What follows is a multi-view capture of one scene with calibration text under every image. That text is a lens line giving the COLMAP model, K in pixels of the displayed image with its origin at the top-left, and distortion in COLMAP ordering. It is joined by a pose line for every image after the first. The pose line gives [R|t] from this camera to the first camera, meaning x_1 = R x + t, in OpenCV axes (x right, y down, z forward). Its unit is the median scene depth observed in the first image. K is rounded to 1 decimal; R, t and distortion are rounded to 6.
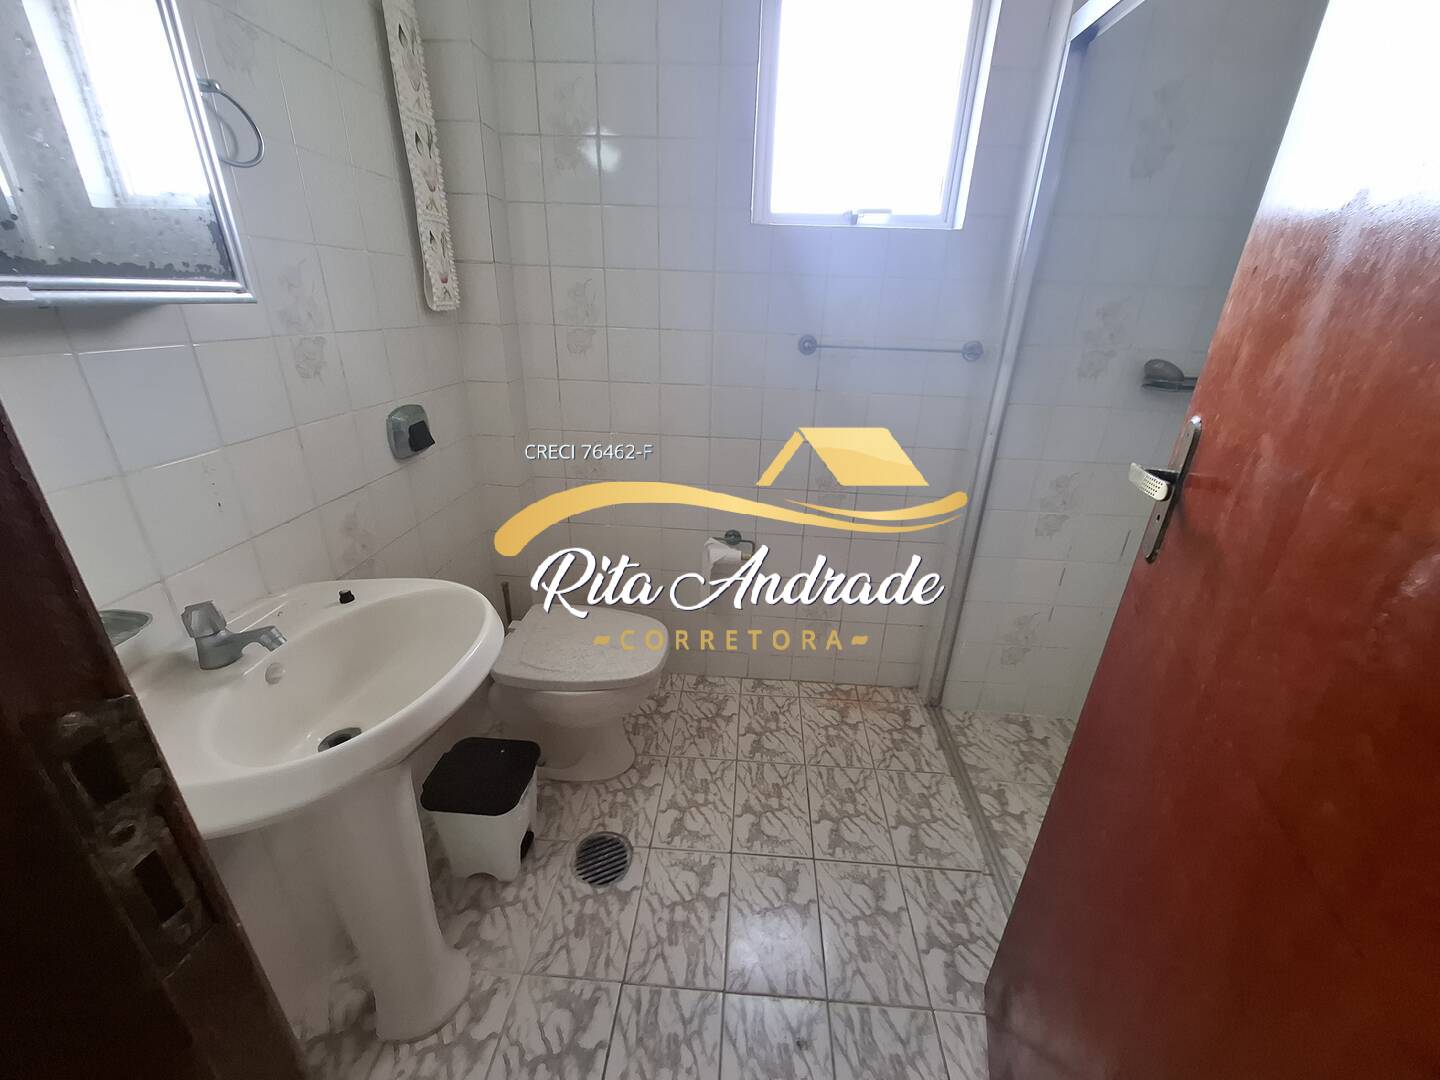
lens RADIAL K [[568.1, 0, 719.6], [0, 568.1, 541.4], [0, 0, 1]] dist [-0.004815, 0.001272]
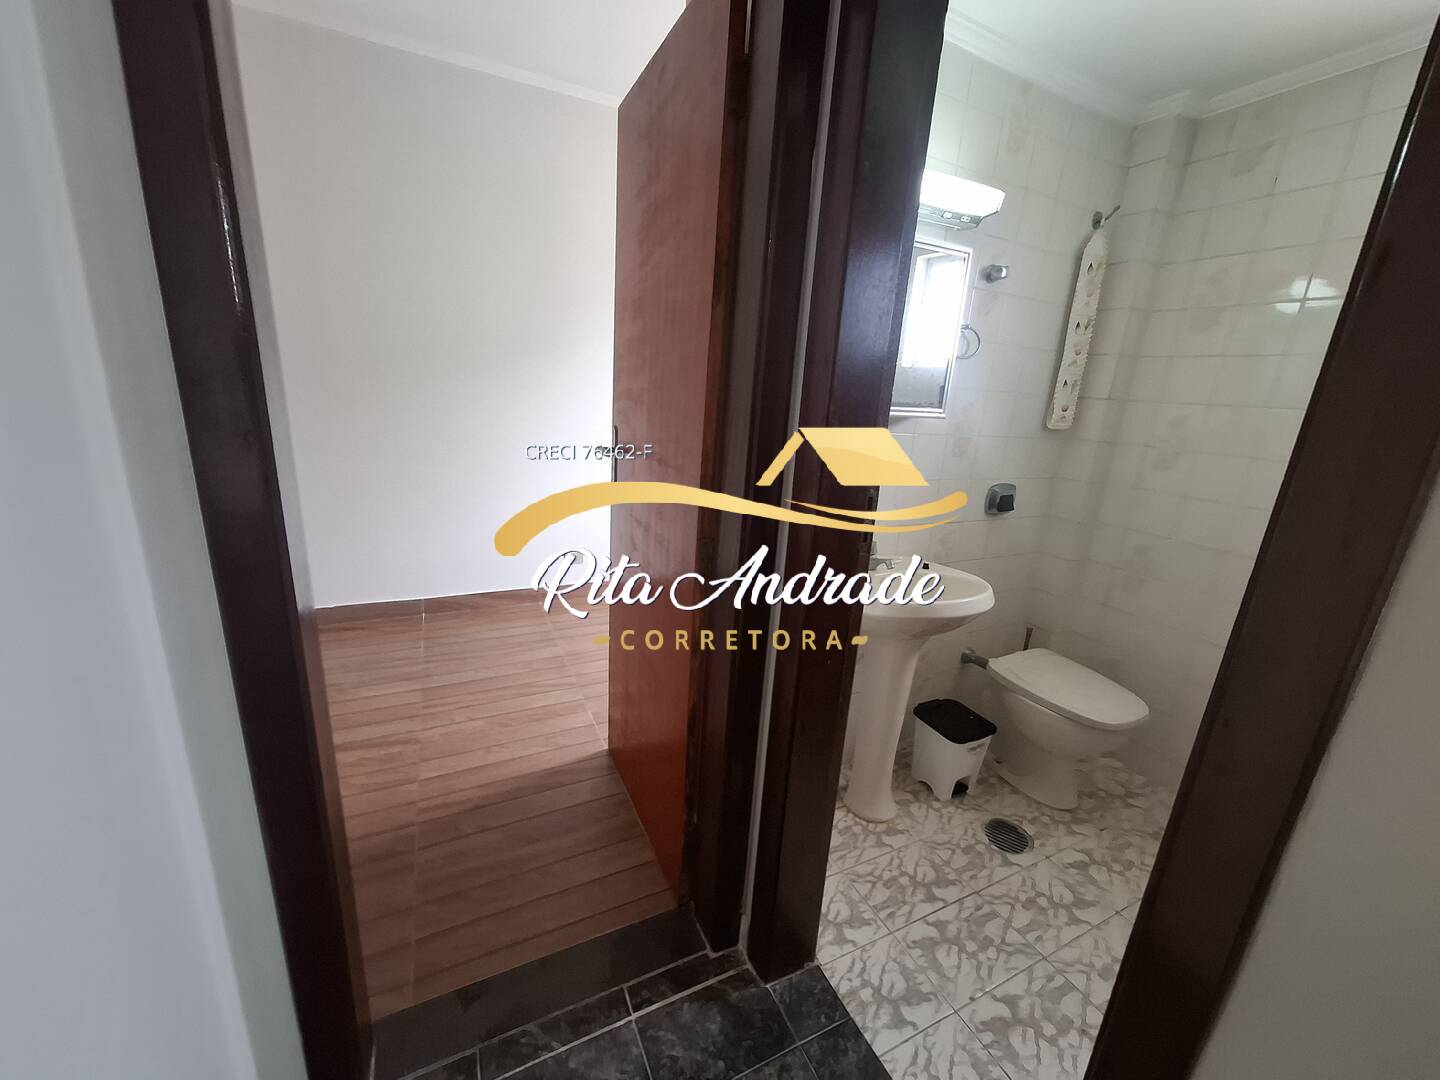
lens RADIAL K [[568.1, 0, 725.9], [0, 568.1, 543.6], [0, 0, 1]] dist [-0.004815, 0.001272]
pose [[0.505886, 0.237574, -0.829240, 0.393554], [-0.382619, 0.923382, 0.031124, 0.159531], [0.773099, 0.301538, 0.558026, -0.419745]]
